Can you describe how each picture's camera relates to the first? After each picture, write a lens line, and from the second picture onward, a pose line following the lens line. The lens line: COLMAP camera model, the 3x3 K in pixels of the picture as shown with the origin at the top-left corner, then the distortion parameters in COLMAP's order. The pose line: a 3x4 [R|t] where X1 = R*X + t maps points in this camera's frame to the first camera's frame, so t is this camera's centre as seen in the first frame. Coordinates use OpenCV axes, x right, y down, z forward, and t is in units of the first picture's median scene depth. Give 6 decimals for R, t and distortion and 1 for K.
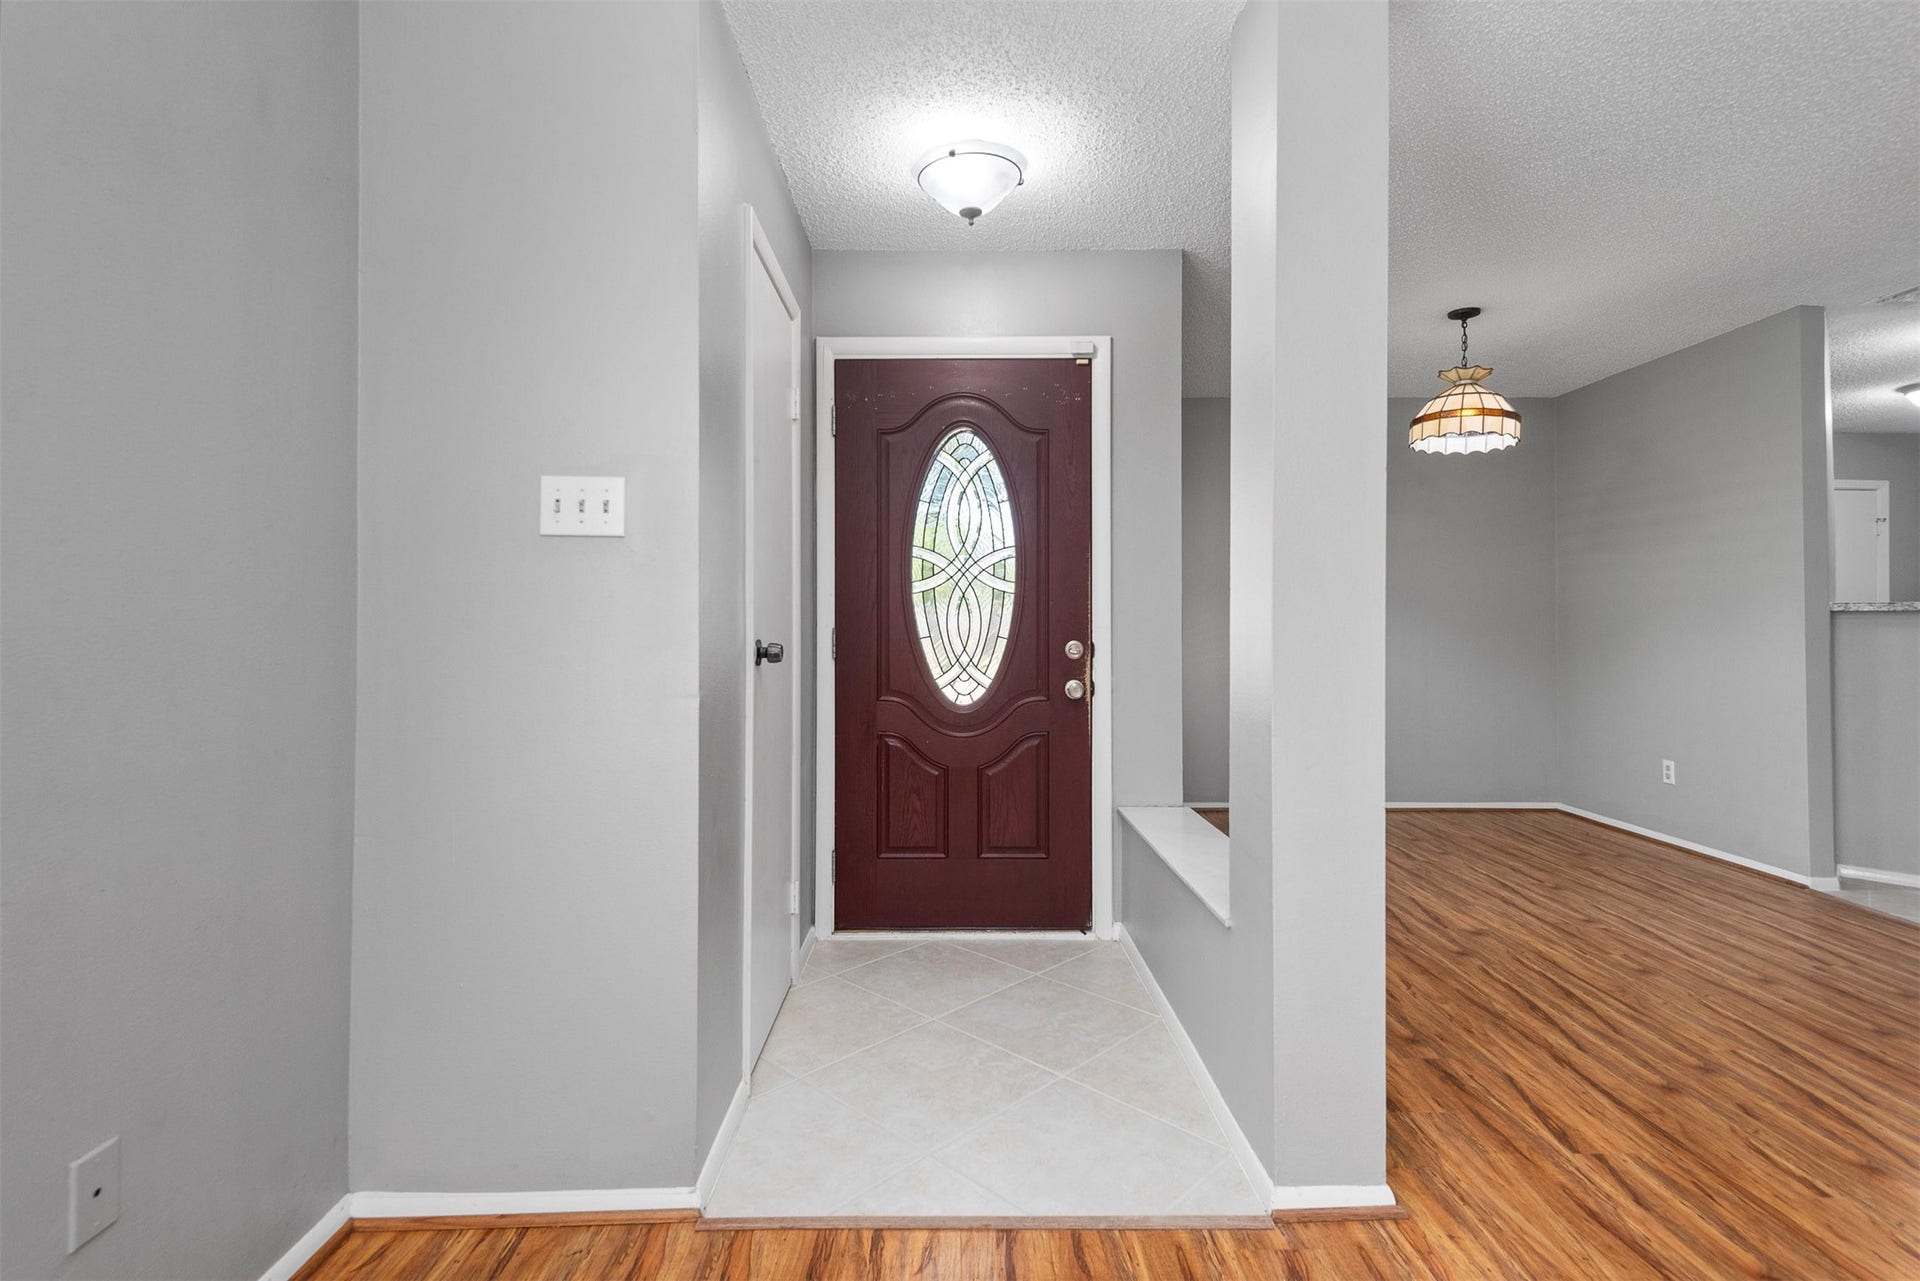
lens RADIAL K [[865.4, 0, 953.1], [0, 865.4, 619.0], [0, 0, 1]] dist [-0.024554, -0.001151]
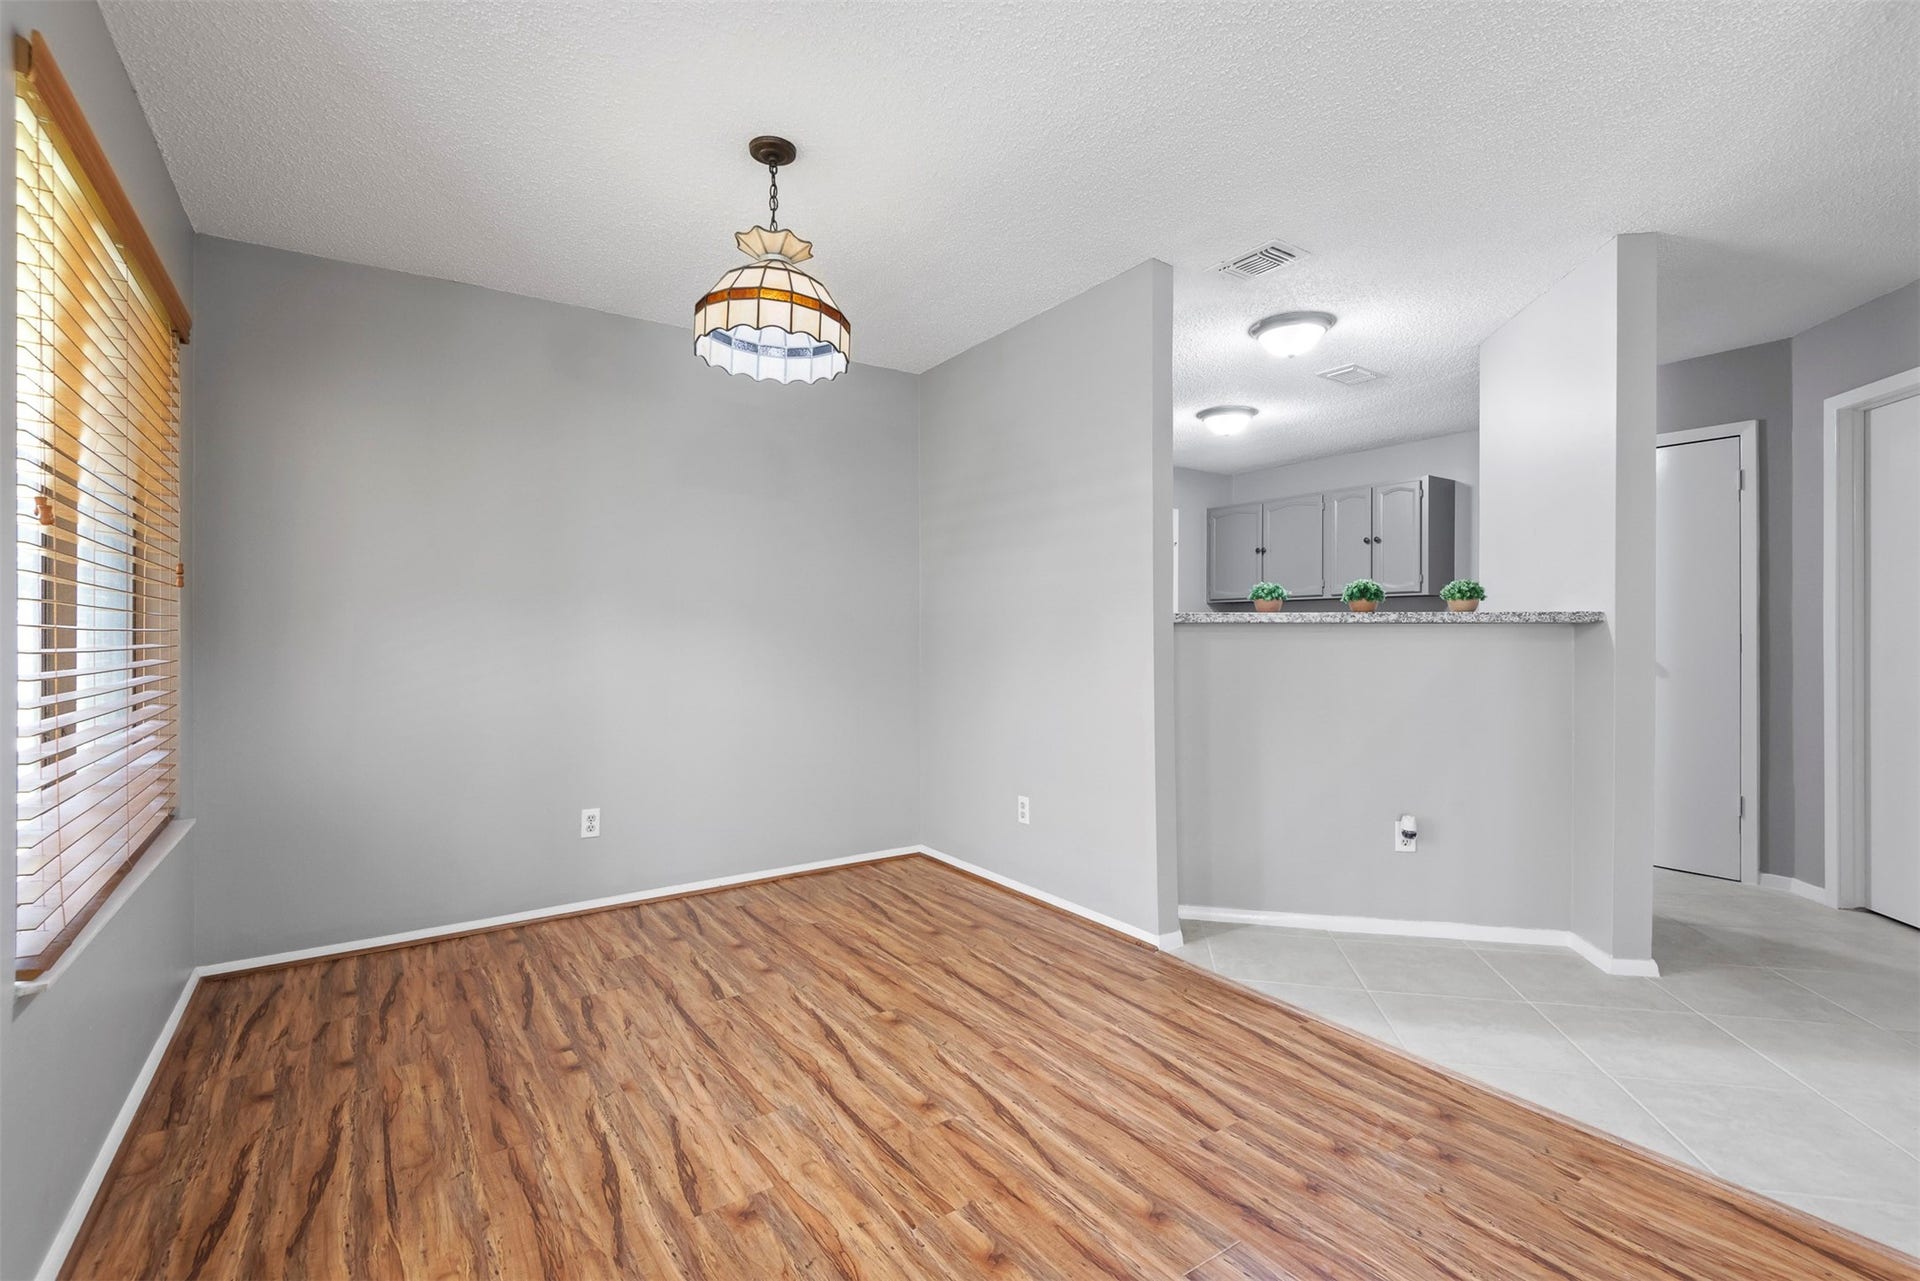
lens RADIAL K [[865.4, 0, 953.1], [0, 865.4, 619.0], [0, 0, 1]] dist [-0.024554, -0.001151]
pose [[0.812423, 0.009867, 0.582985, 0.340918], [-0.002462, 0.999906, -0.013493, -0.000369], [-0.583063, 0.009526, 0.812371, 0.410956]]
